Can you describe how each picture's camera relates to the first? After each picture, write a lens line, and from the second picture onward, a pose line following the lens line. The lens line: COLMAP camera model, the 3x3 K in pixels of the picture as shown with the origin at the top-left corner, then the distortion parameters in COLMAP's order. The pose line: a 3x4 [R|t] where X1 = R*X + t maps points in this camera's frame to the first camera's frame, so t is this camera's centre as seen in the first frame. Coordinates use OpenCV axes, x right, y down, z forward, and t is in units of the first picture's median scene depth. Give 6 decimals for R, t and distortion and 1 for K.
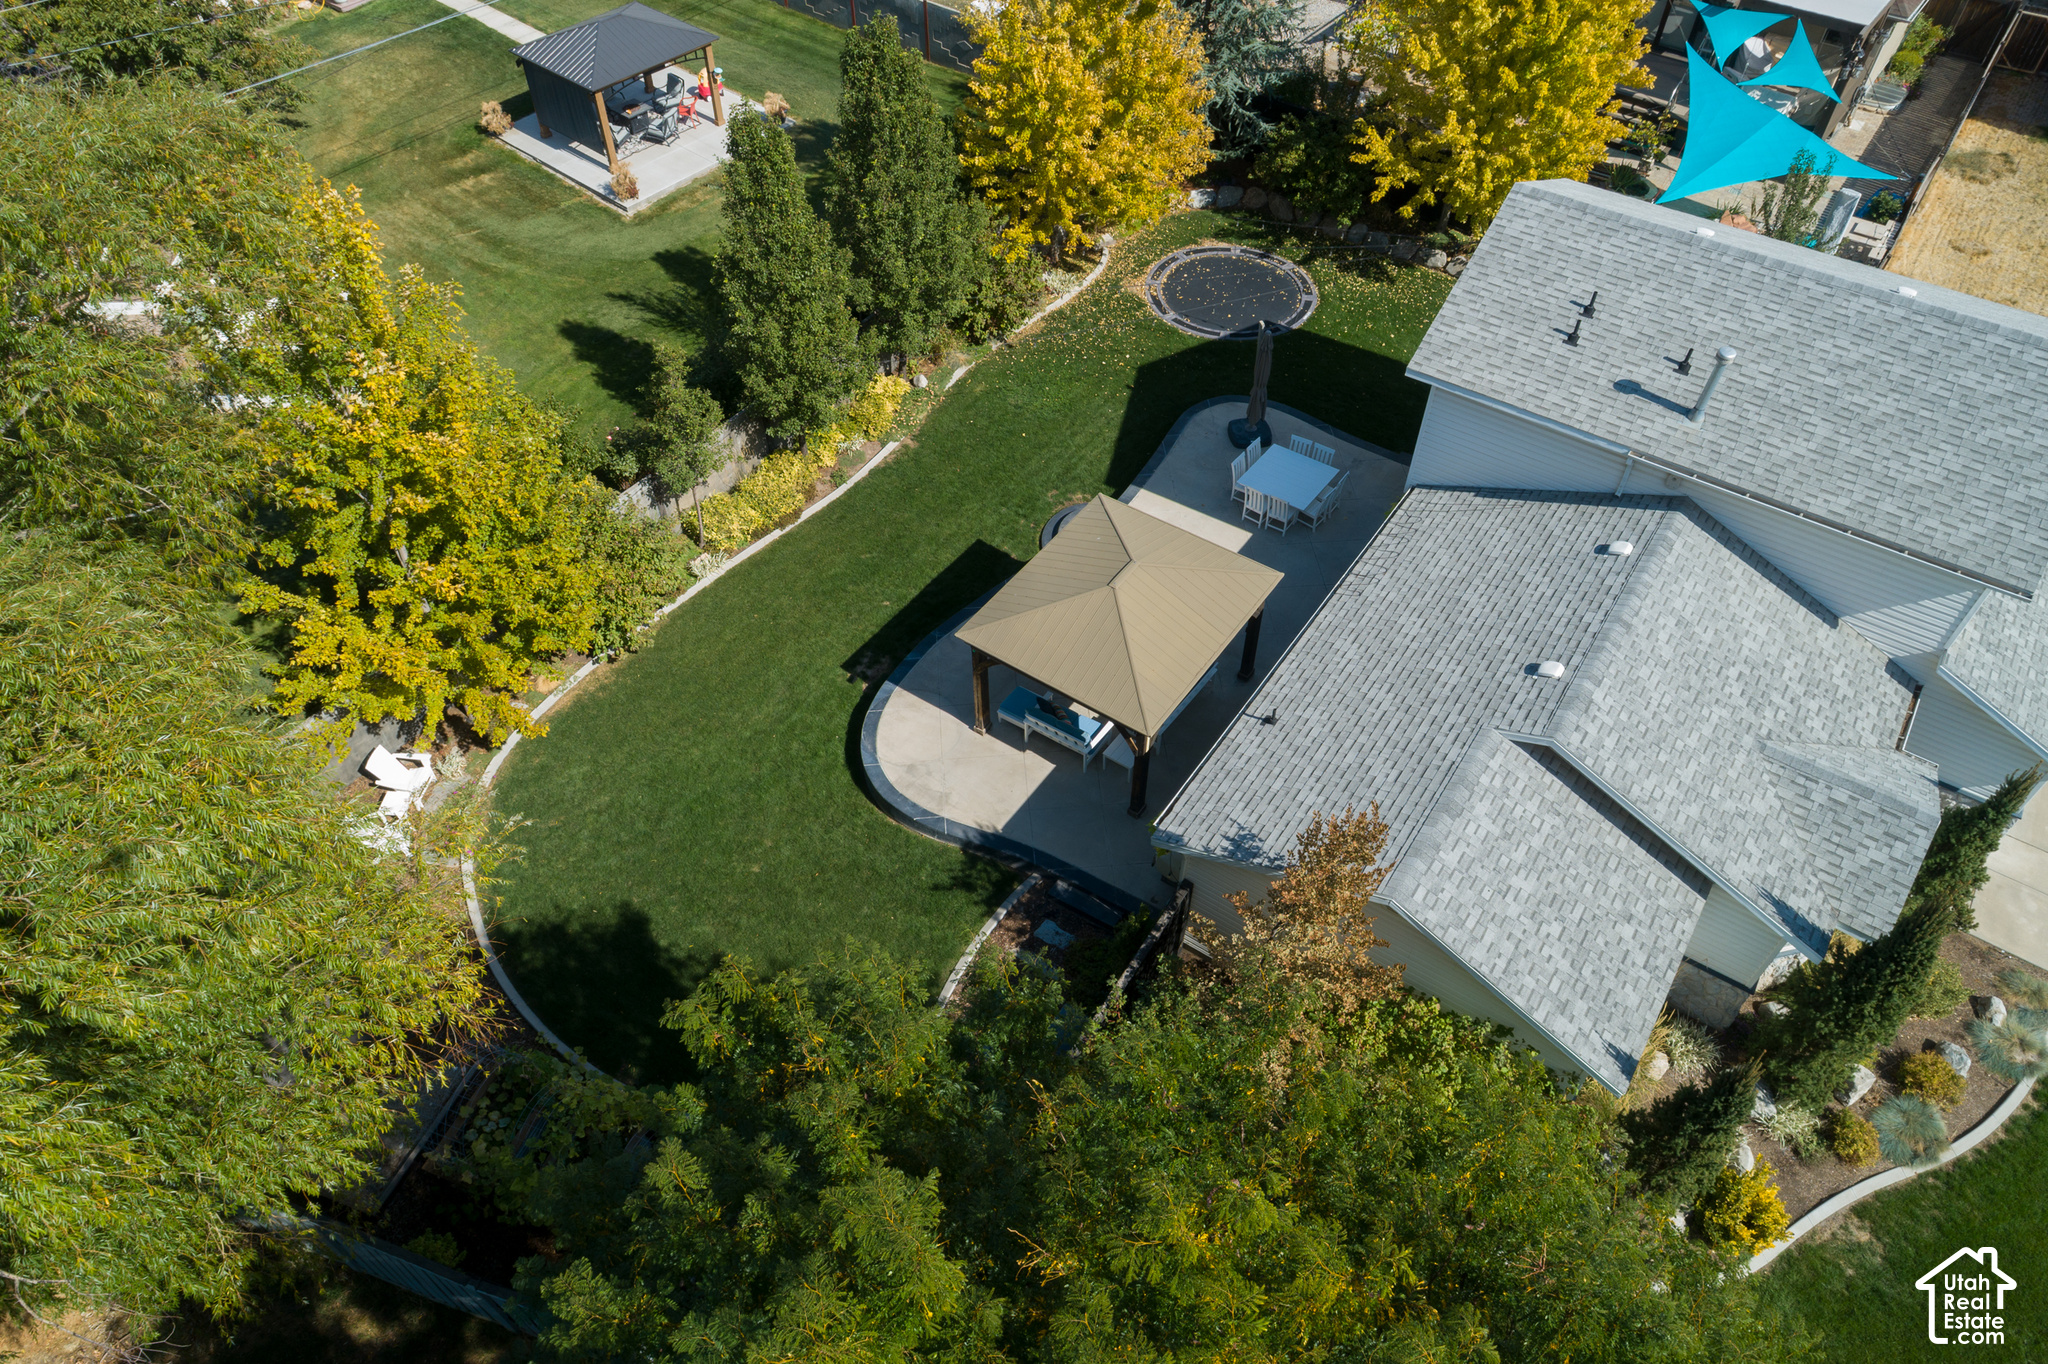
lens RADIAL K [[1373.2, 0, 1024.0], [0, 1373.2, 682.0], [0, 0, 1]] dist [-0.002097, 0.003544]
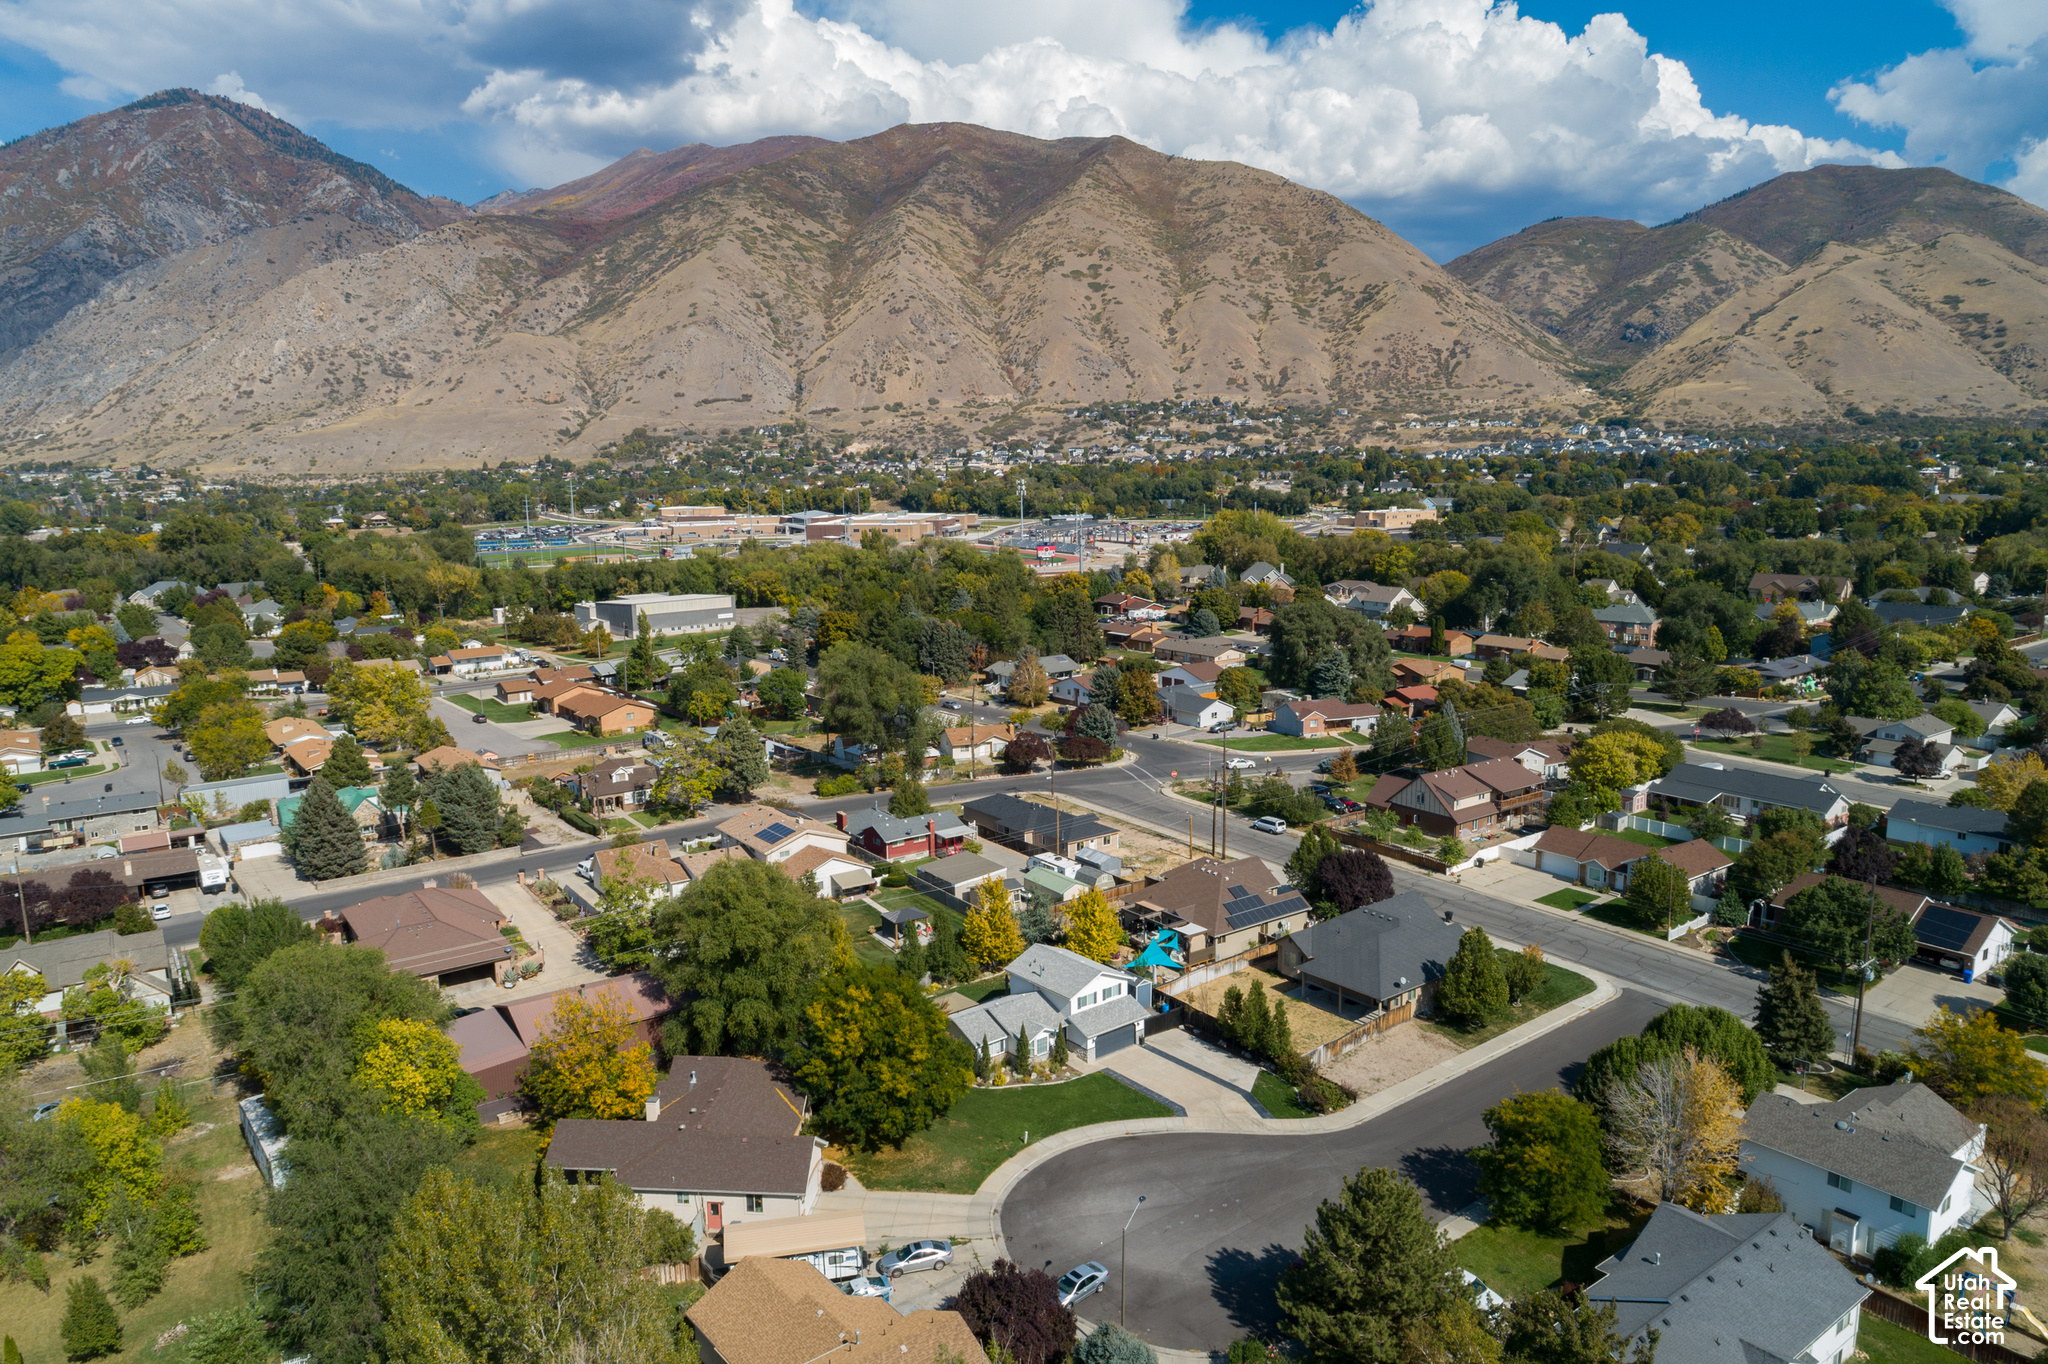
lens RADIAL K [[1373.2, 0, 1024.0], [0, 1373.2, 682.0], [0, 0, 1]] dist [-0.002097, 0.003544]
pose [[0.960269, 0.037438, -0.276552, 1.088662], [-0.198830, 0.787147, -0.583837, 1.234527], [0.195830, 0.615628, 0.763317, -2.342506]]
